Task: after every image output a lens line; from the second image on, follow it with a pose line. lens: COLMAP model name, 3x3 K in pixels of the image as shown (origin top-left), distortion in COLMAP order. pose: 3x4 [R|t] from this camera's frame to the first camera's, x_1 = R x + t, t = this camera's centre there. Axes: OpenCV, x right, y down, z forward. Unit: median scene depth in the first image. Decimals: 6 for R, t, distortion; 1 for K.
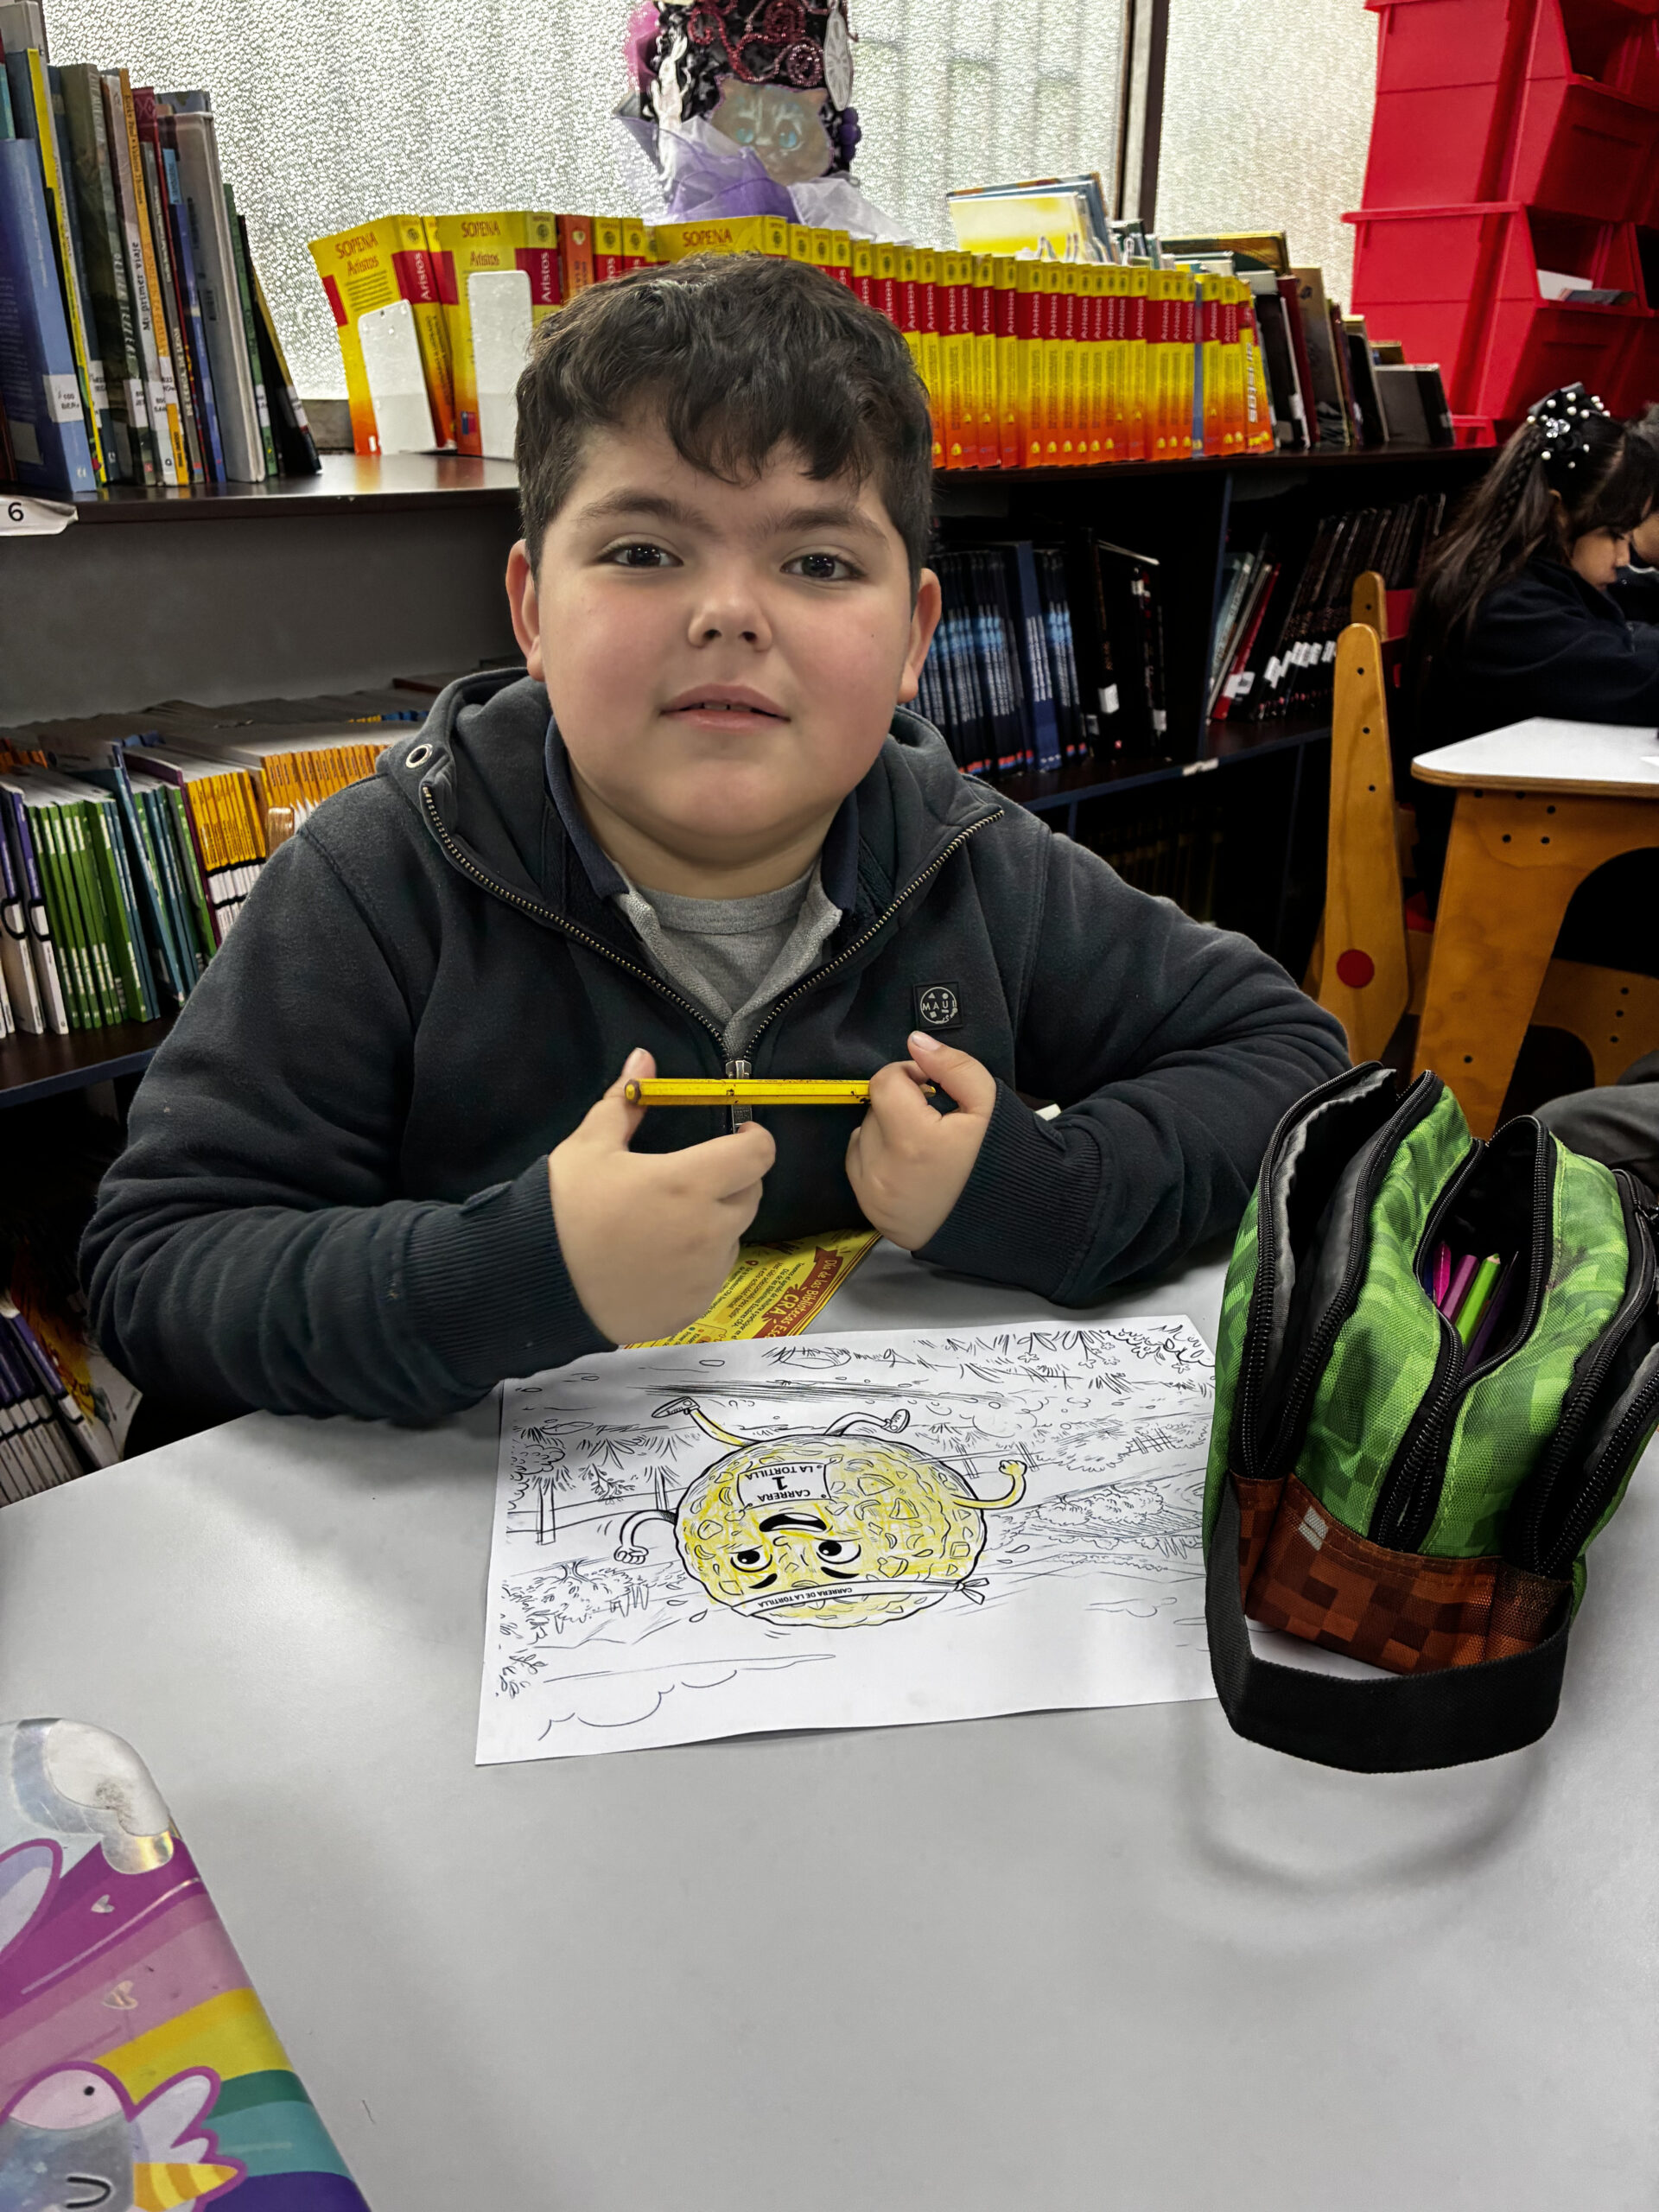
lens RADIAL K [[1689.6, 0, 829.5], [0, 1689.6, 1106.0], [0, 0, 1]] dist [0.099766, -0.135493]
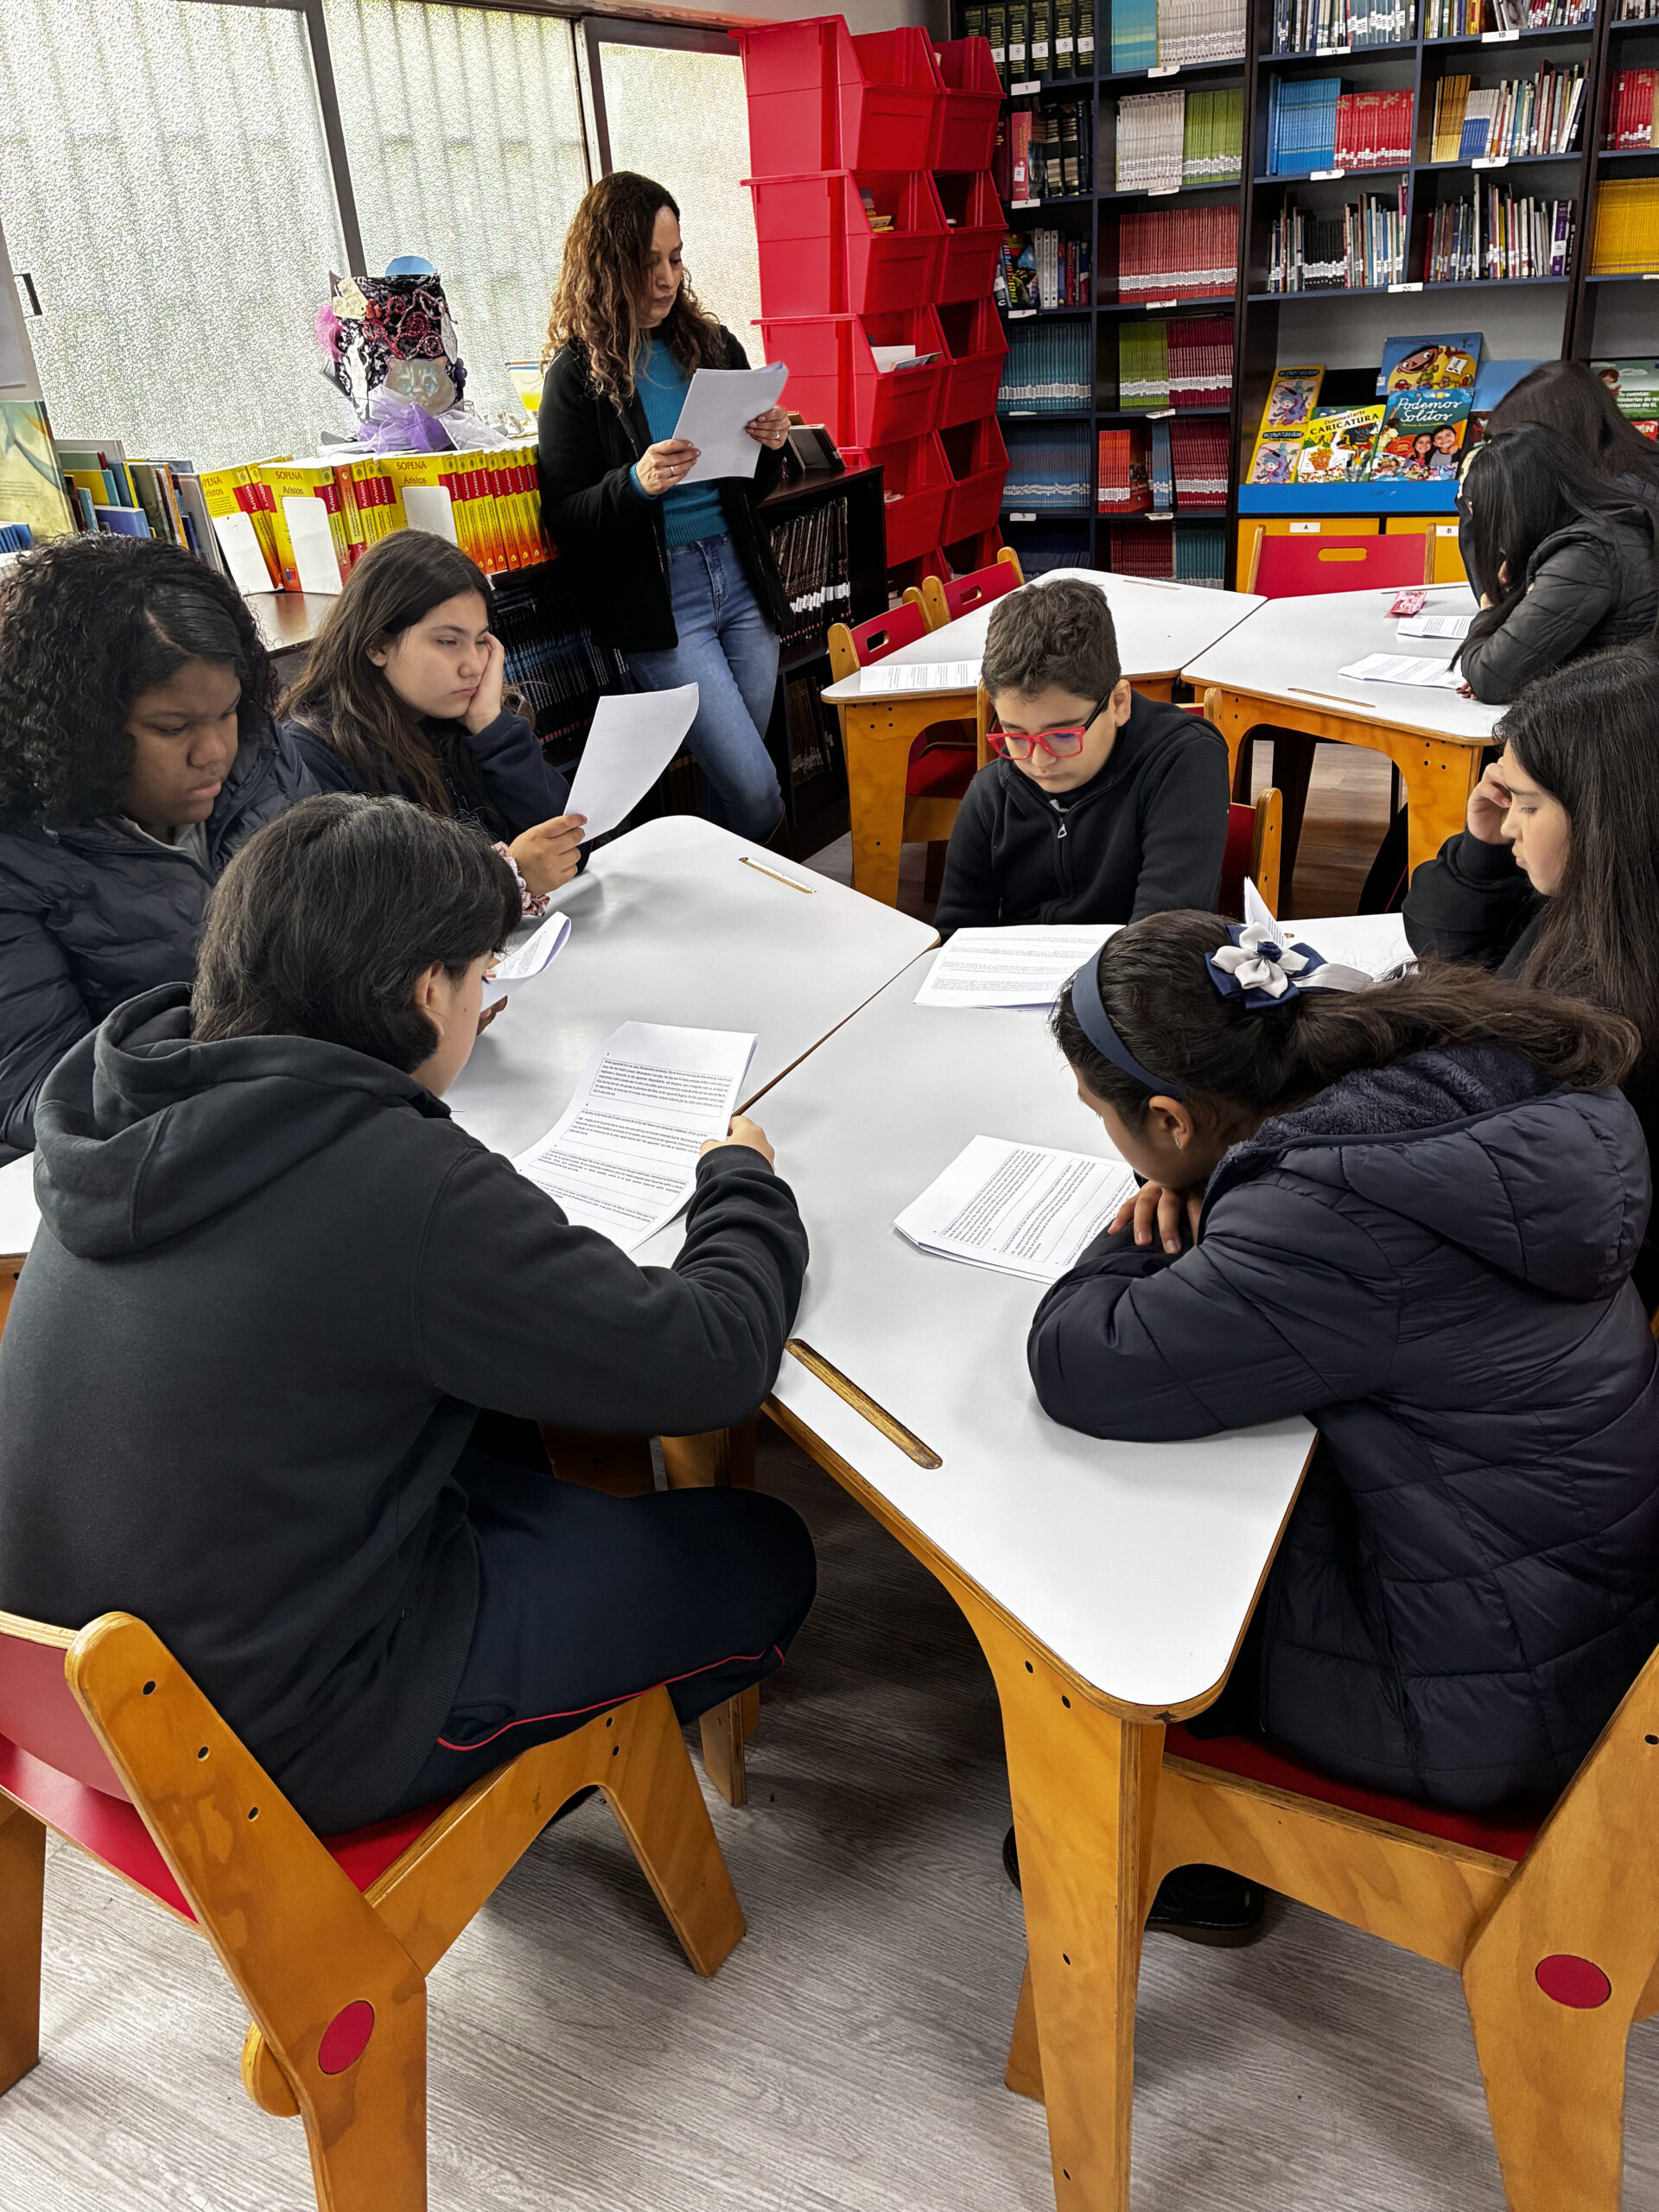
lens RADIAL K [[1689.6, 0, 829.5], [0, 1689.6, 1106.0], [0, 0, 1]] dist [0.099766, -0.135493]
pose [[0.959949, -0.188161, 0.207590, -0.137911], [0.176345, 0.981528, 0.074198, 0.113909], [-0.217716, -0.034619, 0.975398, -0.864840]]
